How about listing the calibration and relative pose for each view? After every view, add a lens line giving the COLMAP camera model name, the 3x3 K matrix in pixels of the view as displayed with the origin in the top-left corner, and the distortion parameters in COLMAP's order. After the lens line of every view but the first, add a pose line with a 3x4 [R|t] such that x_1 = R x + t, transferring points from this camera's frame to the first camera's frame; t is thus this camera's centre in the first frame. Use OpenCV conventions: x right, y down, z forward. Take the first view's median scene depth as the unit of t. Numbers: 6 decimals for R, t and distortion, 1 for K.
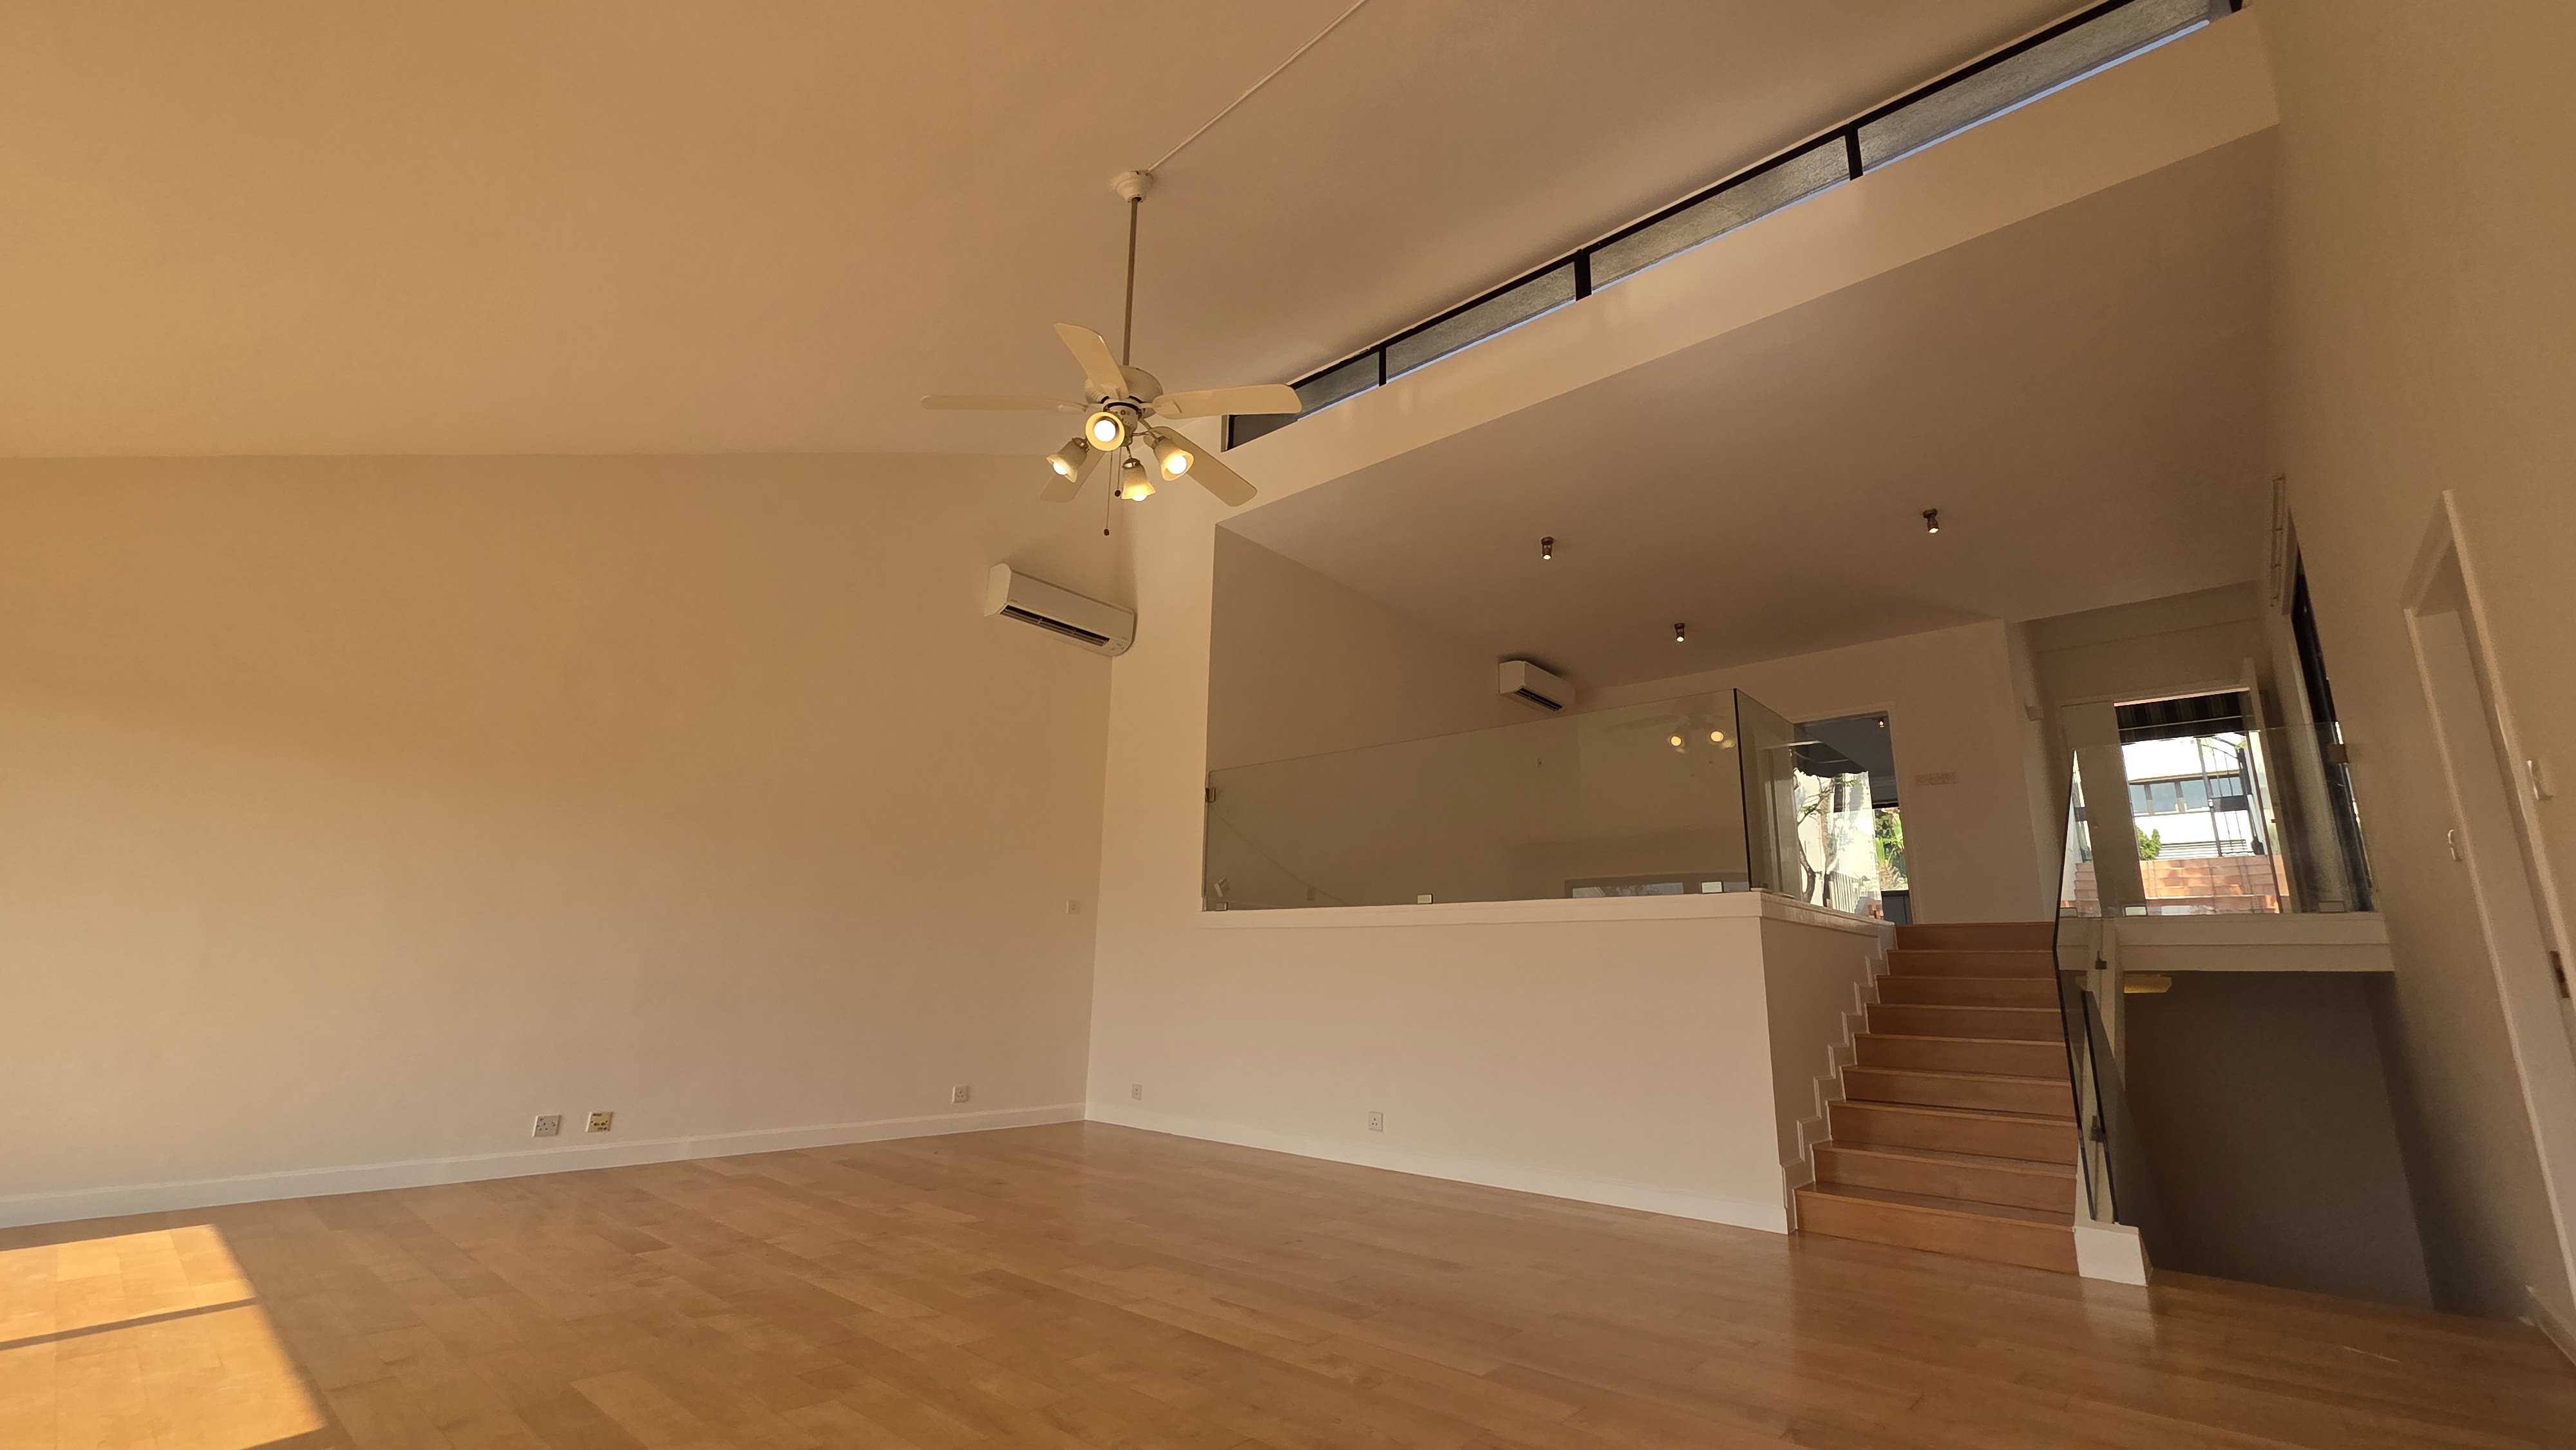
lens RADIAL K [[1048.3, 0, 1277.4], [0, 1048.3, 735.5], [0, 0, 1]] dist [0.001991, -0.000140]
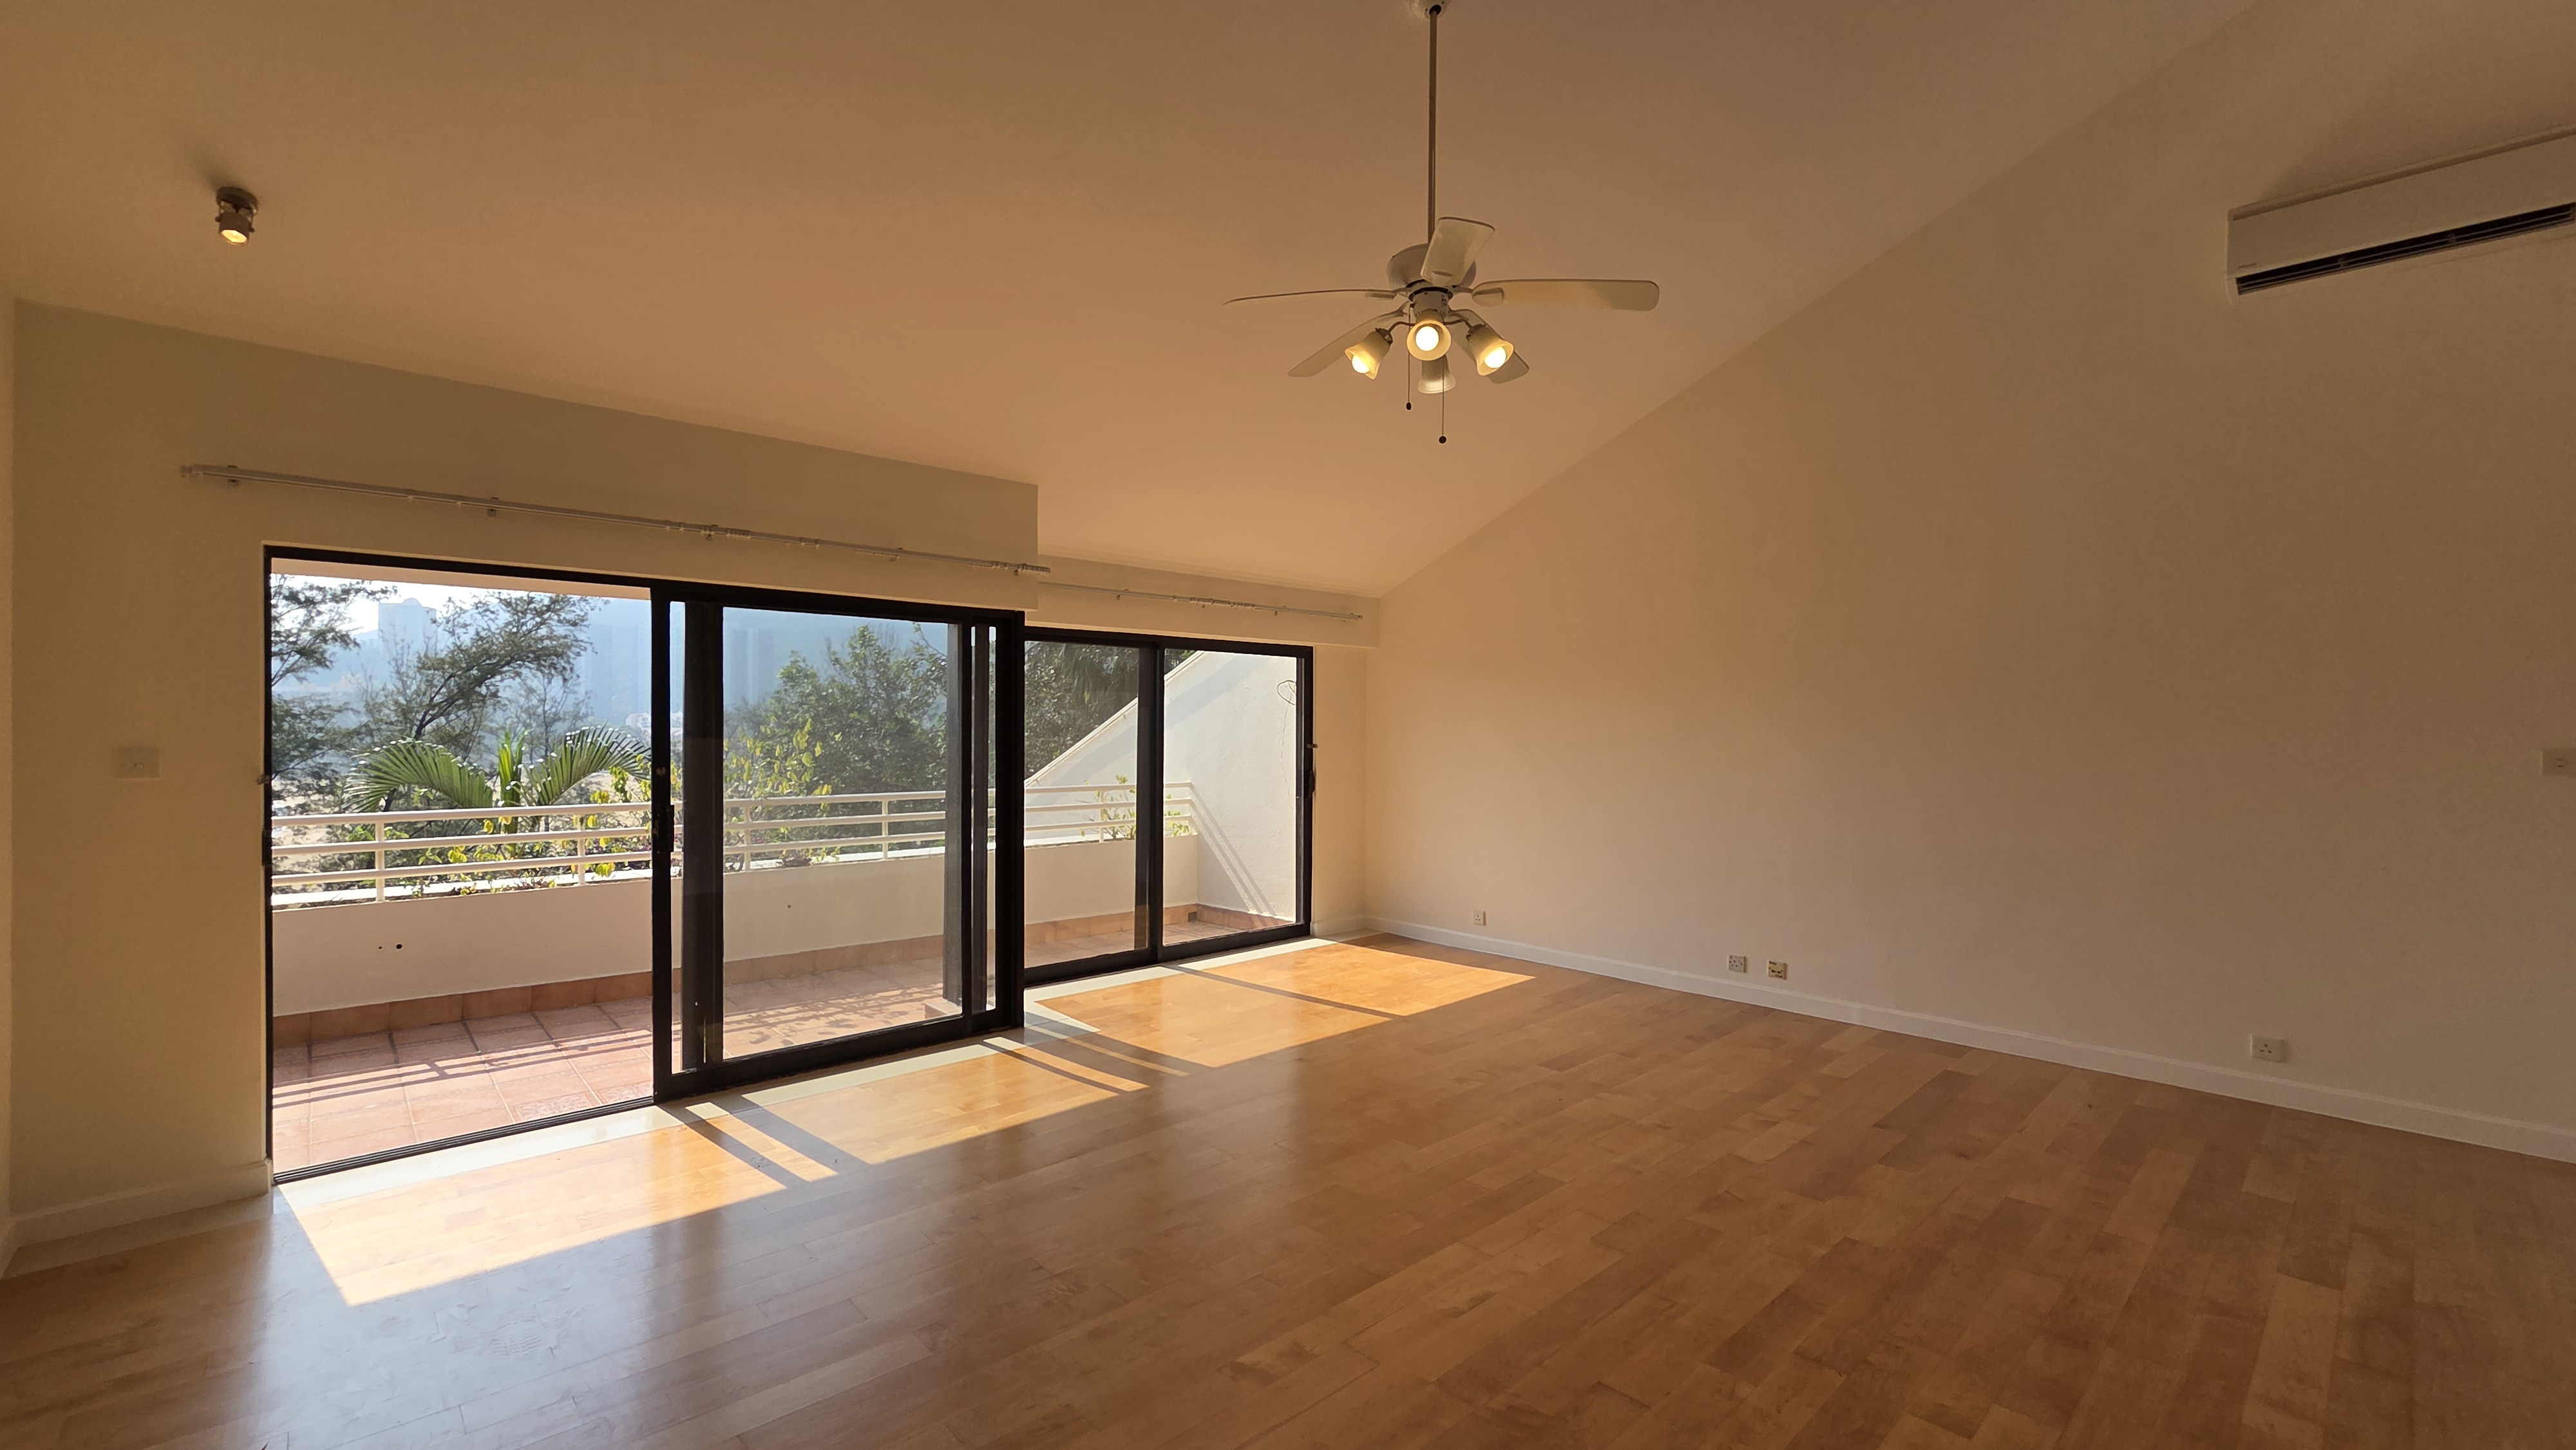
lens RADIAL K [[1048.3, 0, 1286.2], [0, 1048.3, 719.8], [0, 0, 1]] dist [0.001991, -0.000140]
pose [[-0.113925, -0.026769, -0.993129, 0.802790], [0.231923, 0.971301, -0.052785, 0.055977], [0.966040, -0.236343, -0.104447, 0.953170]]
